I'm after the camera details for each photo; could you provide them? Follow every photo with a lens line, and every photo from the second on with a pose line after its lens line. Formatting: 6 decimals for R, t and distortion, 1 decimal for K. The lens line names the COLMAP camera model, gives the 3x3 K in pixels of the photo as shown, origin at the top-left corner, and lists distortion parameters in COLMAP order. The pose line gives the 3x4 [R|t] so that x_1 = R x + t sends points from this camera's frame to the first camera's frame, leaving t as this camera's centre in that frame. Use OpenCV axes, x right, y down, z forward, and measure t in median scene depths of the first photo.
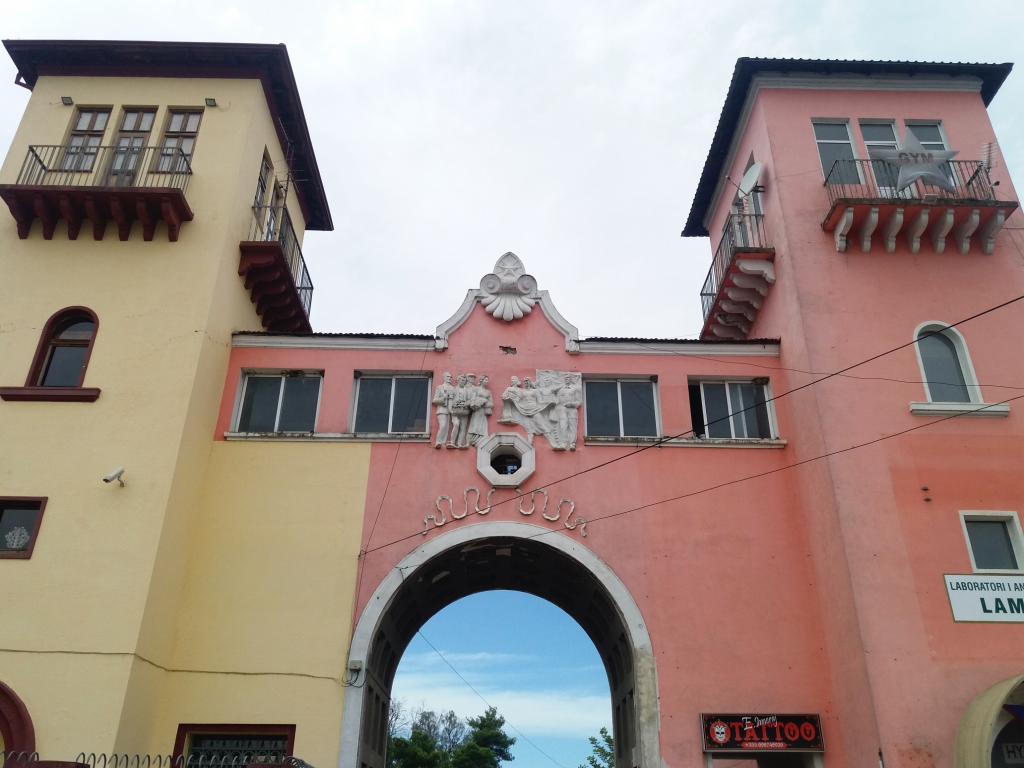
lens RADIAL K [[798.6, 0, 510.2], [0, 798.6, 382.7], [0, 0, 1]] dist [0.017497, -0.006605]
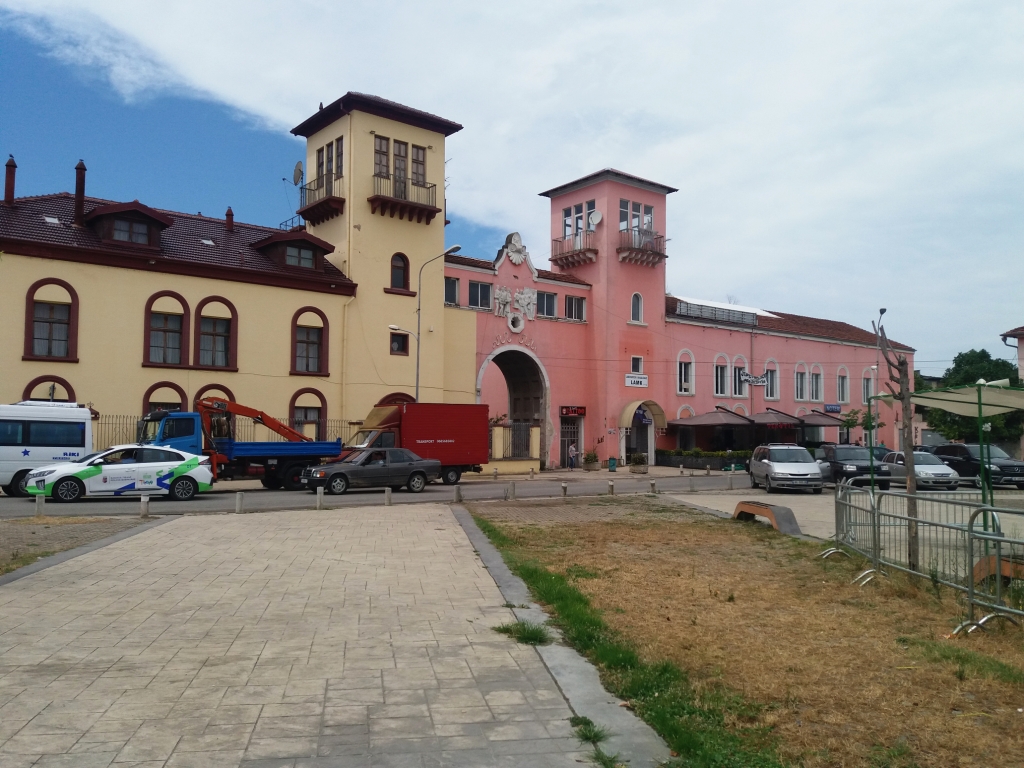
lens RADIAL K [[843.0, 0, 511.7], [0, 843.0, 386.0], [0, 0, 1]] dist [0.005188, 0.000139]
pose [[0.787566, 0.032884, 0.615353, -1.780238], [-0.295091, 0.896763, 0.329753, -0.657679], [-0.540982, -0.441288, 0.715963, -1.189731]]
